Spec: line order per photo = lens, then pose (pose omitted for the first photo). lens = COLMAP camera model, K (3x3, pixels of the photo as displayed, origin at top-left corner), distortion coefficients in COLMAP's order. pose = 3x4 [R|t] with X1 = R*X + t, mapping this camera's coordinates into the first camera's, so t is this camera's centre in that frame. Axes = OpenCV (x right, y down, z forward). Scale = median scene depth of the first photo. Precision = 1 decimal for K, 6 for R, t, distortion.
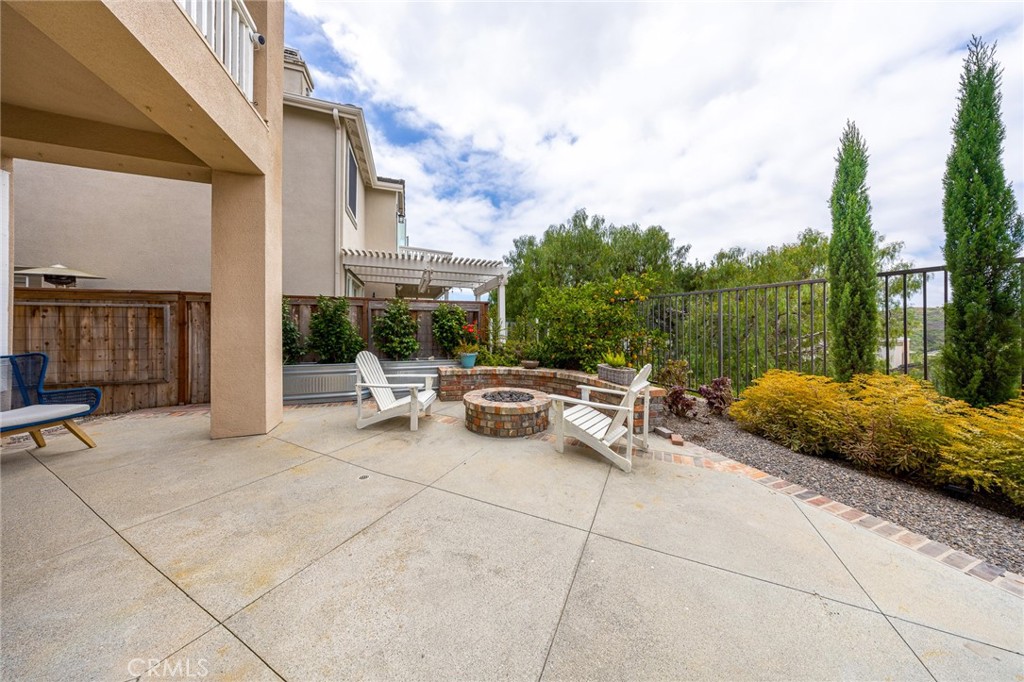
lens RADIAL K [[301.0, 0, 516.0], [0, 301.0, 327.1], [0, 0, 1]] dist [-0.006843, -0.000131]
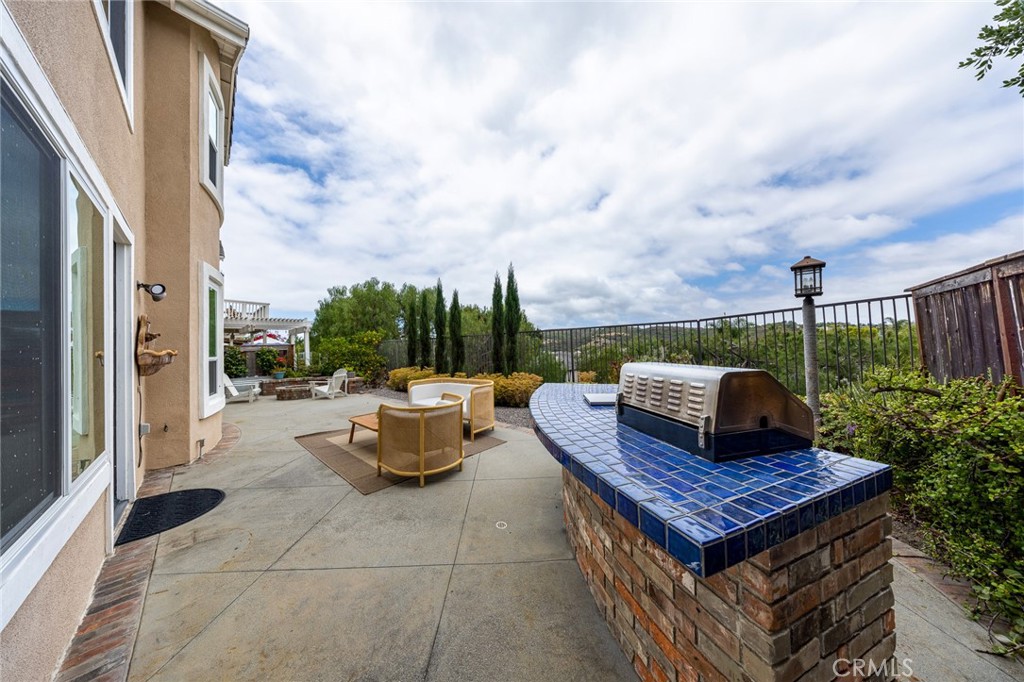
lens RADIAL K [[301.0, 0, 516.1], [0, 301.0, 337.4], [0, 0, 1]] dist [-0.006843, -0.000131]
pose [[0.887632, -0.018548, 0.460180, 0.370991], [0.035990, 0.998927, -0.029156, -0.033679], [-0.459146, 0.042442, 0.887347, -1.714443]]
